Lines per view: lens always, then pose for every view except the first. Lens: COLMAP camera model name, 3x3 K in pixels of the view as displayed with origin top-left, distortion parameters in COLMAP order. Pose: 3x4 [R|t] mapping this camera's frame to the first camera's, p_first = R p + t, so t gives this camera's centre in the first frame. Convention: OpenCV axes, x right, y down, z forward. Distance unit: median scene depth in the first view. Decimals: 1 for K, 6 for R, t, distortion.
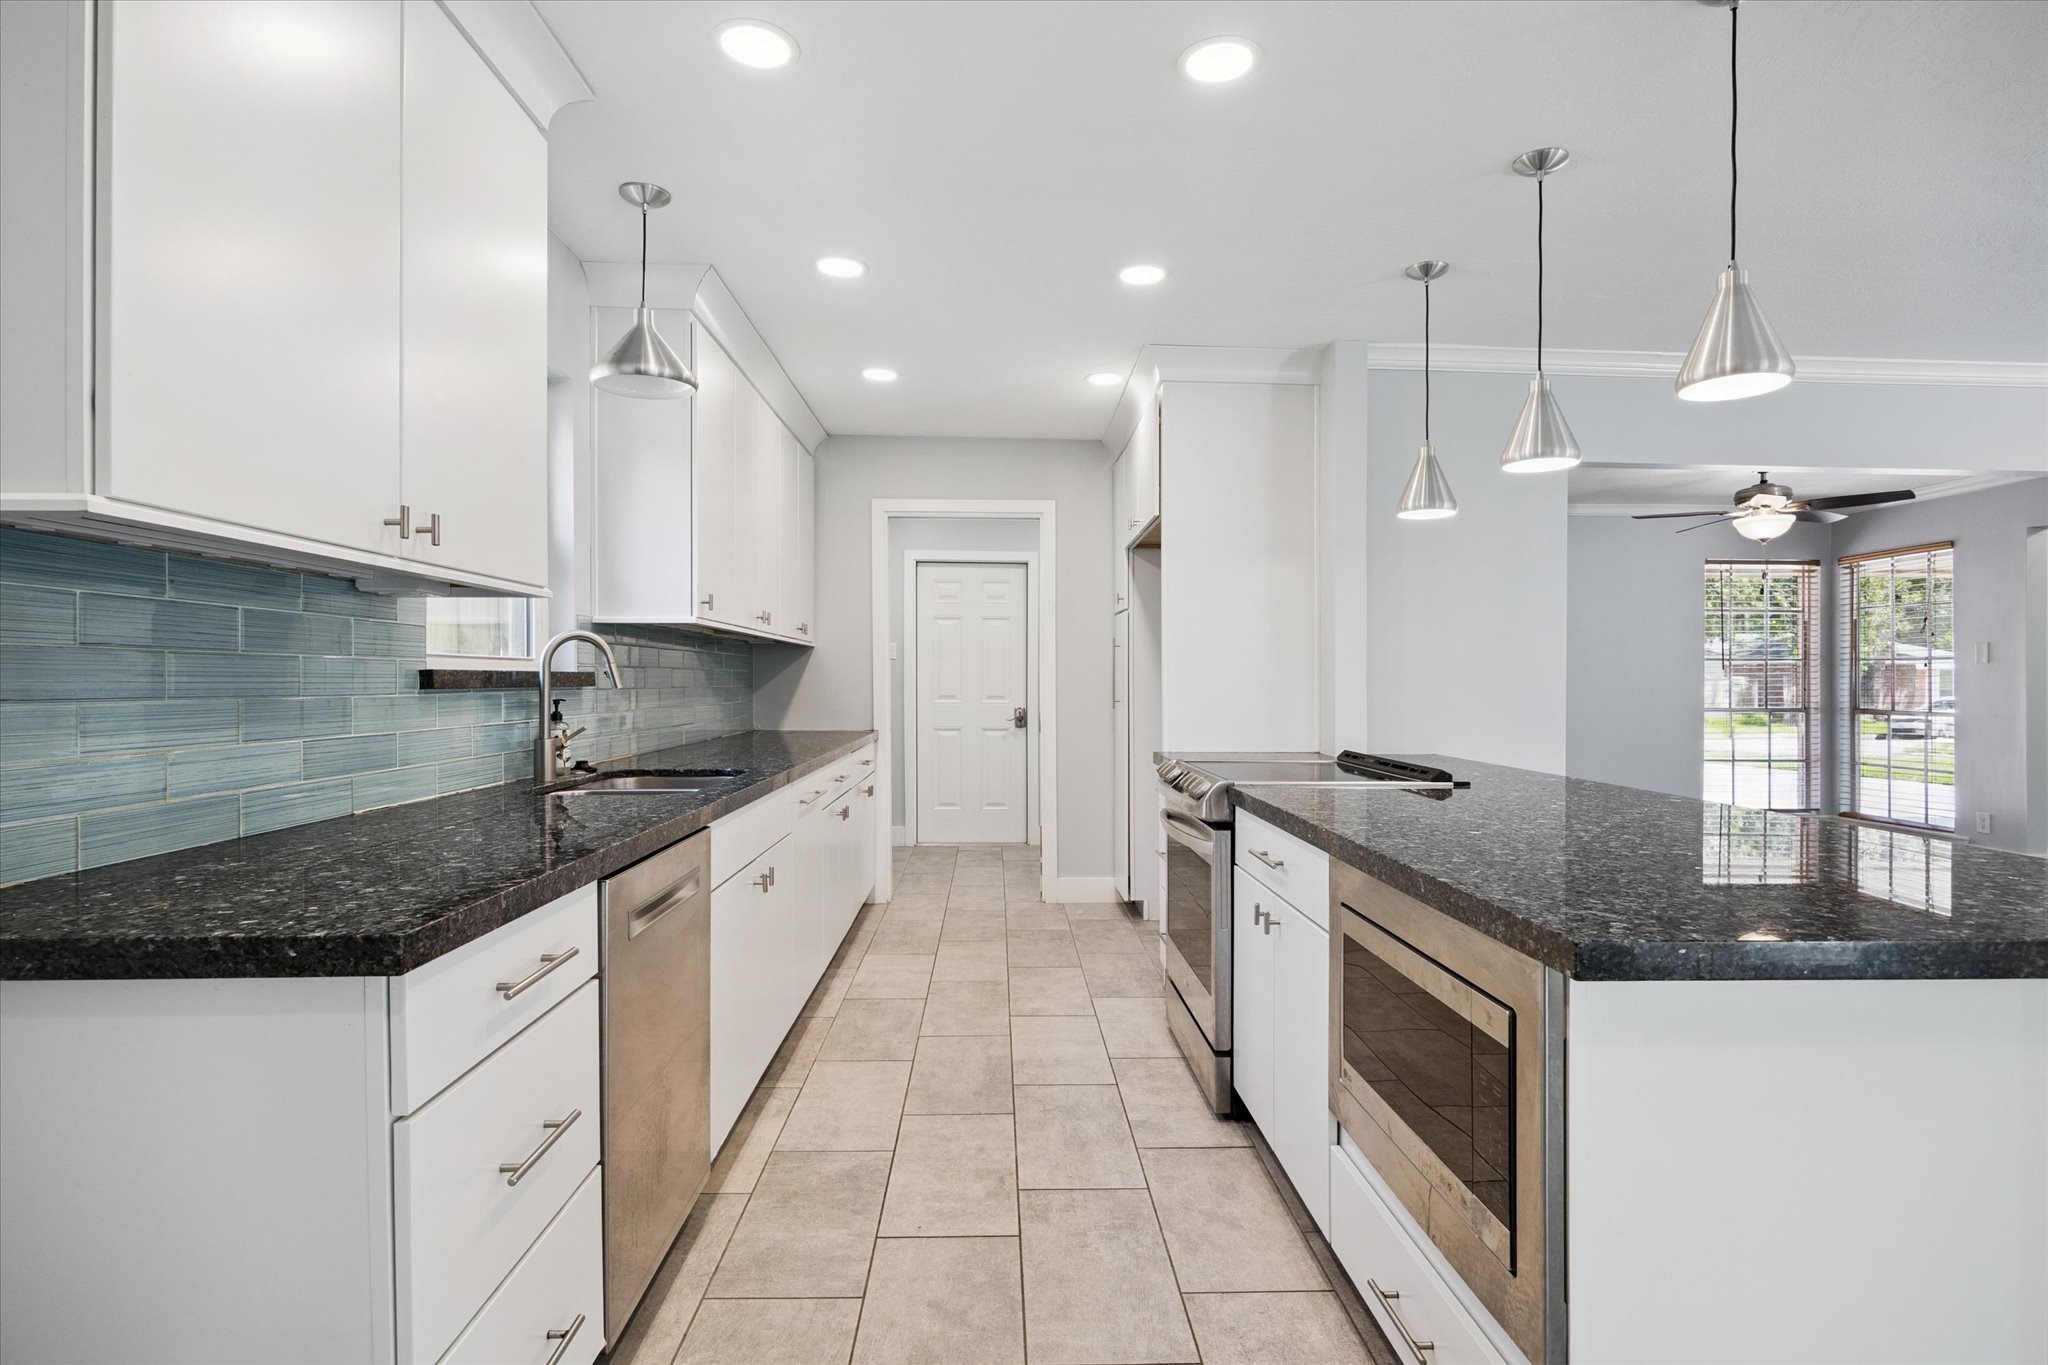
lens RADIAL K [[1014.3, 0, 1024.0], [0, 1014.3, 682.5], [0, 0, 1]] dist [-0.016258, -0.000155]
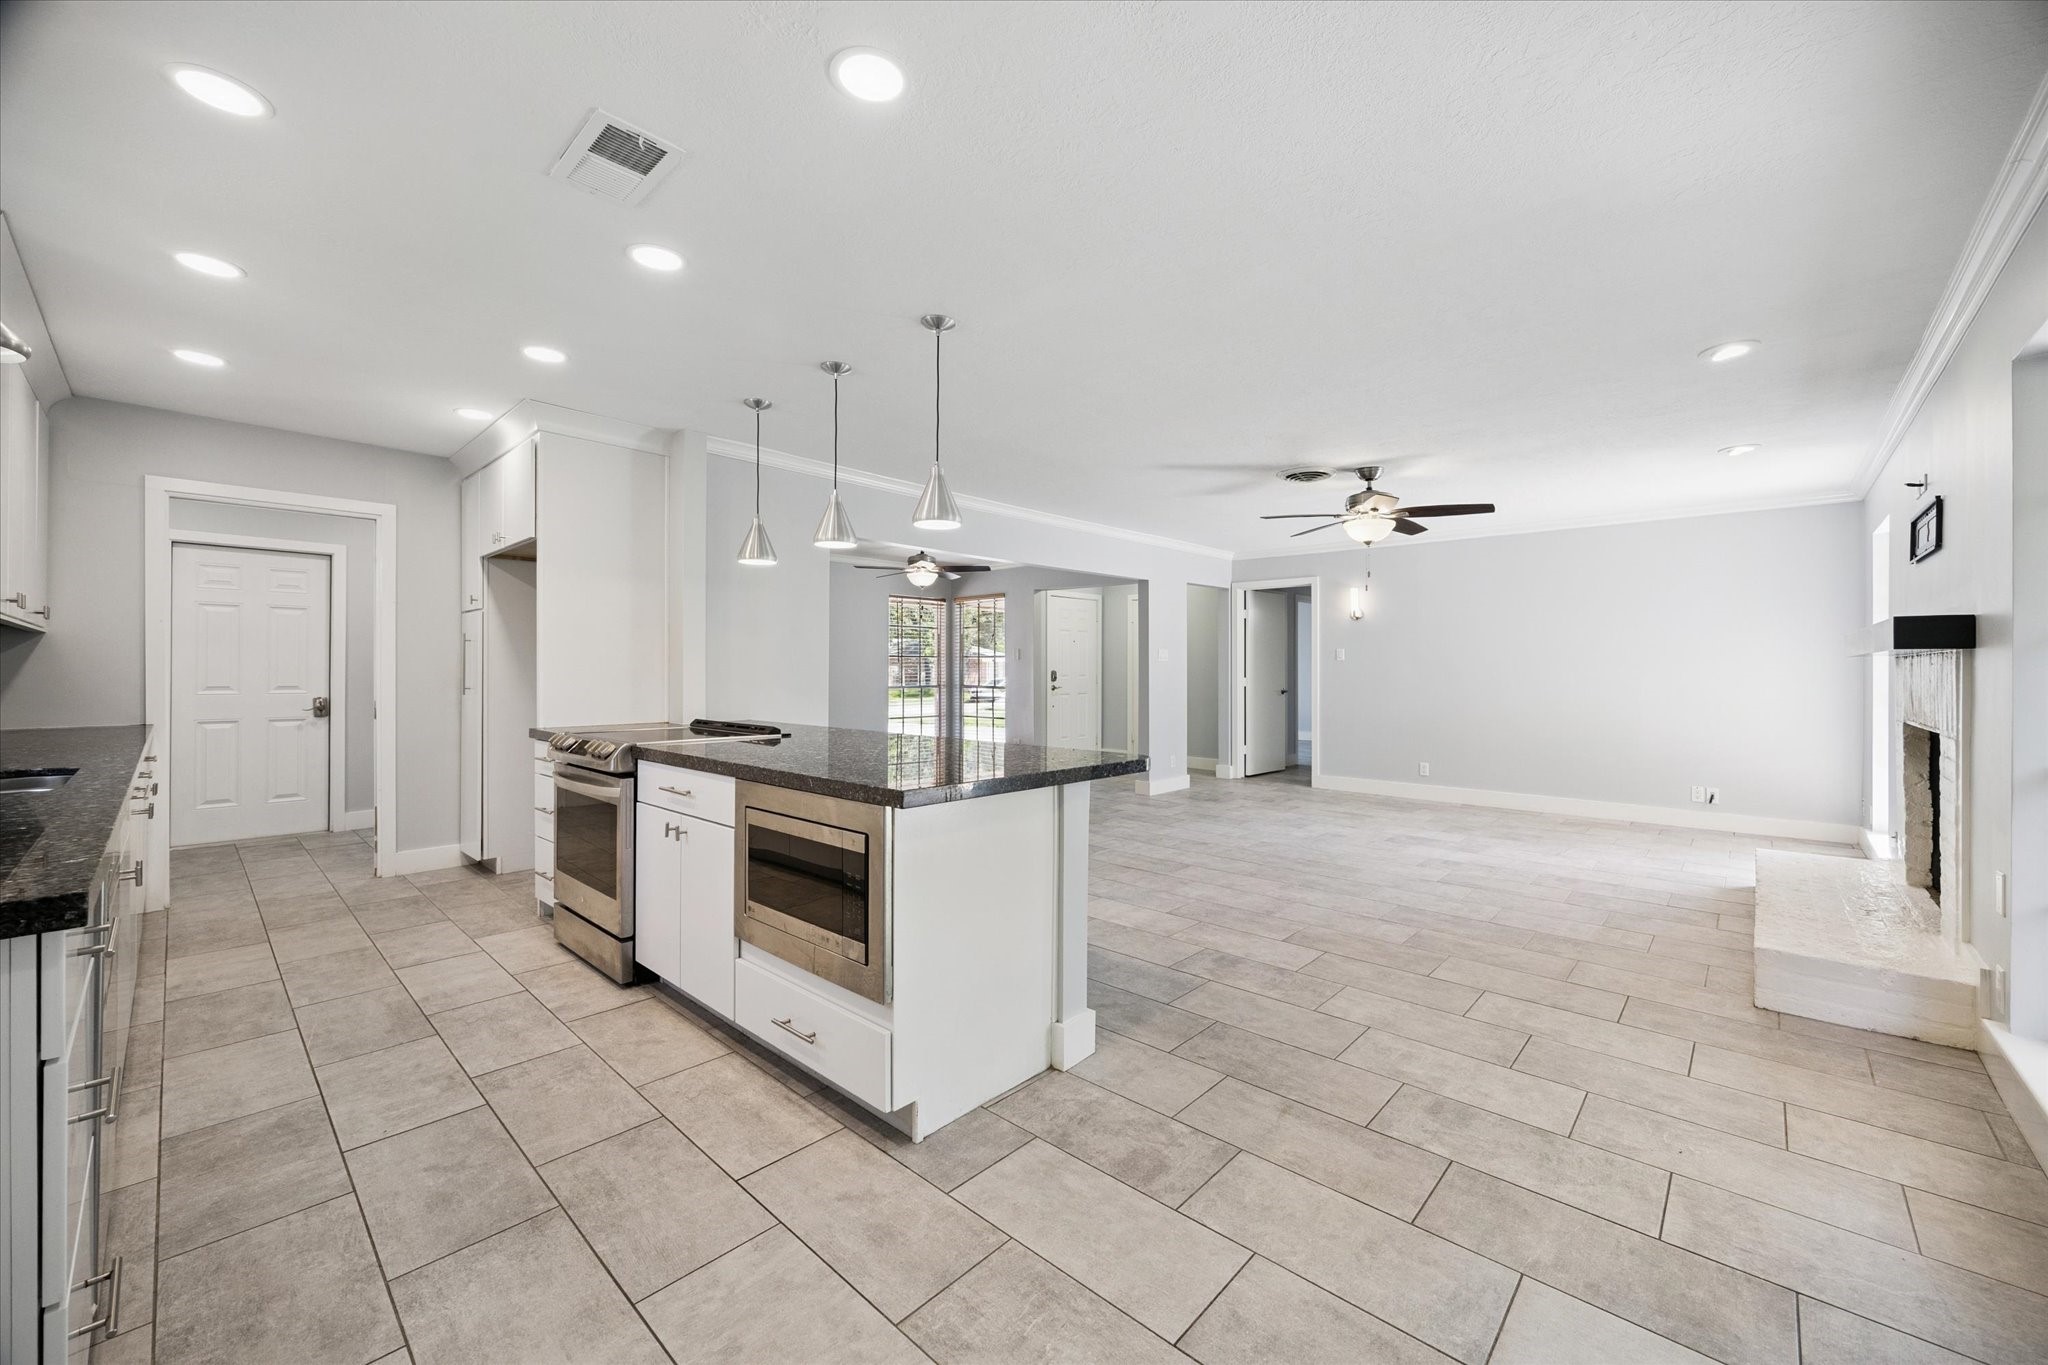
lens RADIAL K [[800.1, 0, 1024.0], [0, 800.1, 682.5], [0, 0, 1]] dist [-0.001160, -0.000059]
pose [[0.710080, -0.014018, 0.703981, -0.161193], [0.003166, 0.999855, 0.016717, -0.002513], [-0.704113, -0.009642, 0.710022, -0.141012]]
